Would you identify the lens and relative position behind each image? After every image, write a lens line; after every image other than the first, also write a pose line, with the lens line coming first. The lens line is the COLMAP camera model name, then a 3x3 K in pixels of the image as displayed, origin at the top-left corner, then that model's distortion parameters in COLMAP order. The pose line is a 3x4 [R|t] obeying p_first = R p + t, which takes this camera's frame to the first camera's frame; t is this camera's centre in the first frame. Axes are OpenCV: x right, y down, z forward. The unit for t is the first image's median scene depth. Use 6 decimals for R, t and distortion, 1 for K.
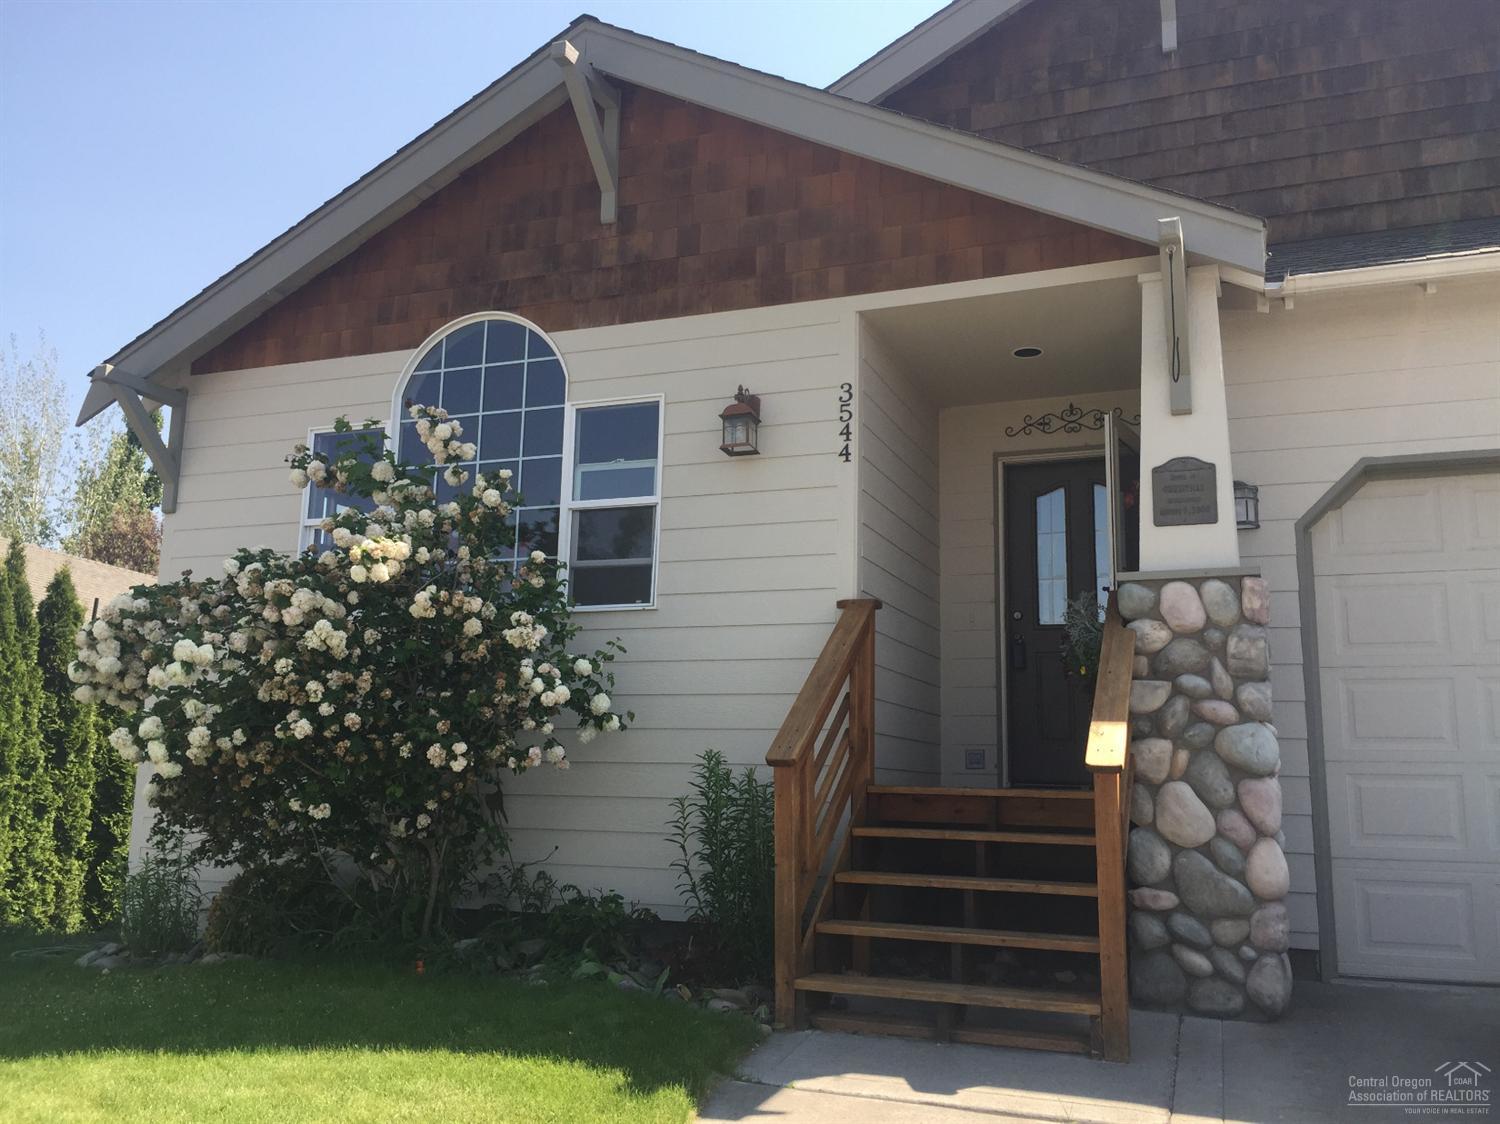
lens RADIAL K [[1300.1, 0, 741.0], [0, 1300.1, 566.8], [0, 0, 1]] dist [0.080830, -0.086093]
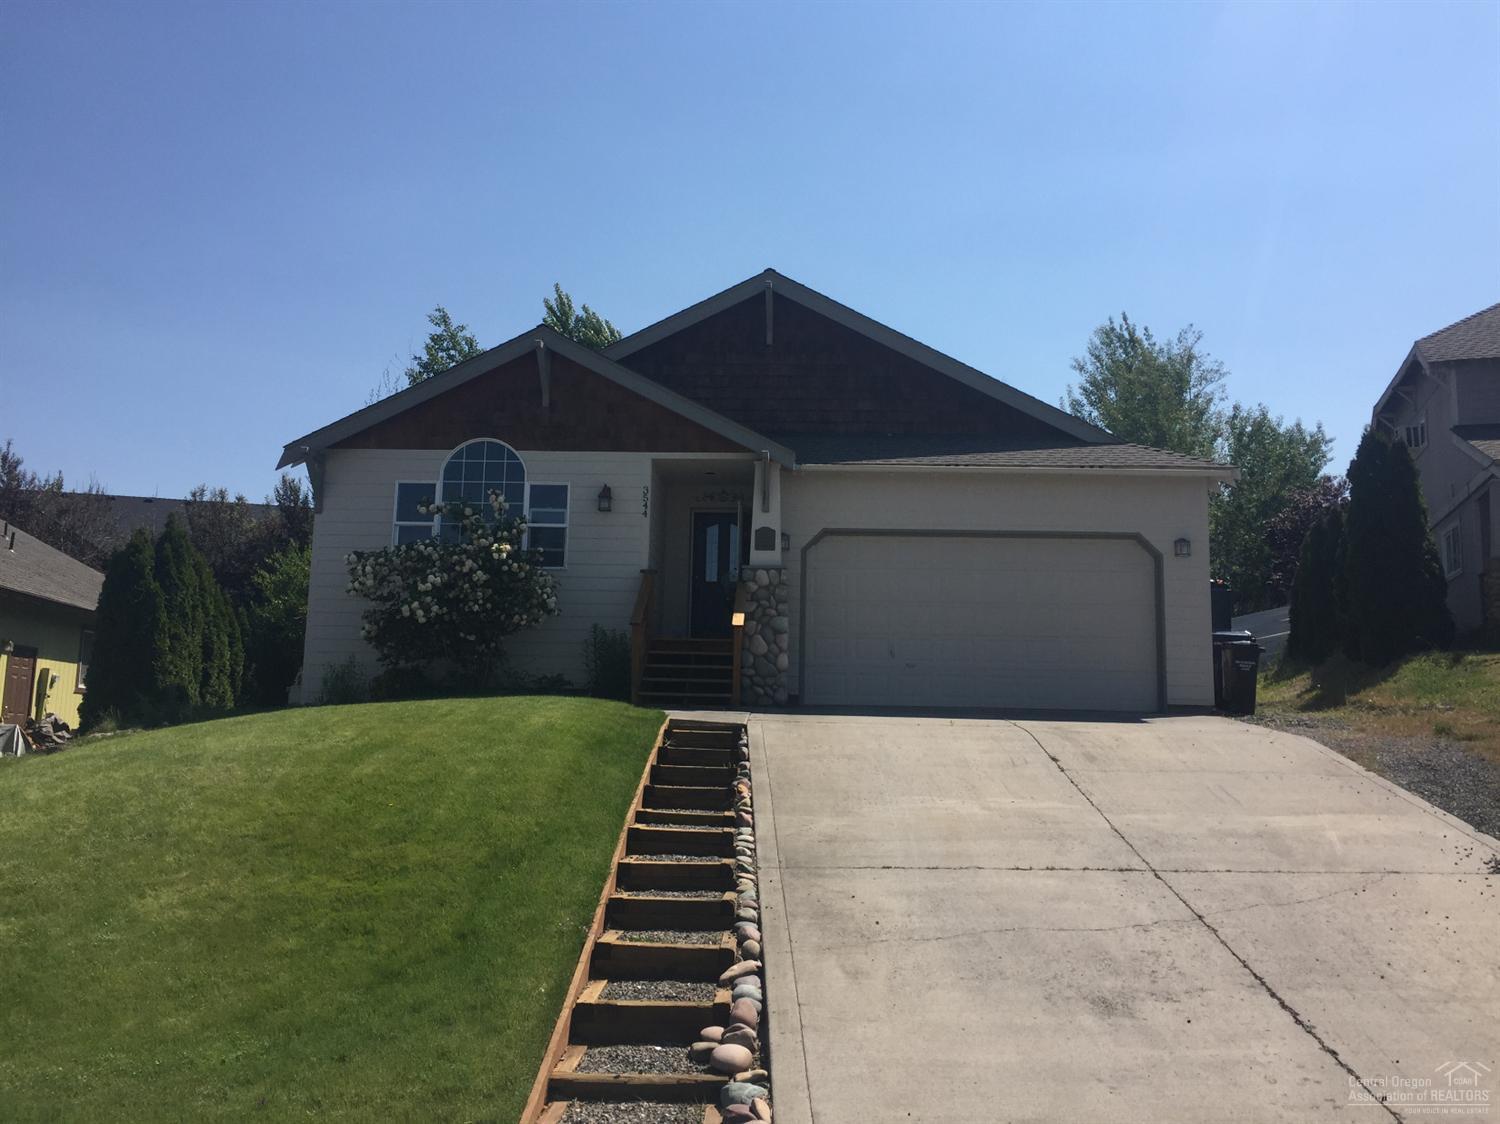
lens RADIAL K [[1300.1, 0, 749.8], [0, 1300.1, 561.8], [0, 0, 1]] dist [0.080830, -0.086093]
pose [[0.949849, 0.043641, 0.309650, -0.575588], [-0.055098, 0.998079, 0.028346, -0.083266], [-0.307818, -0.043986, 0.950428, -1.705059]]
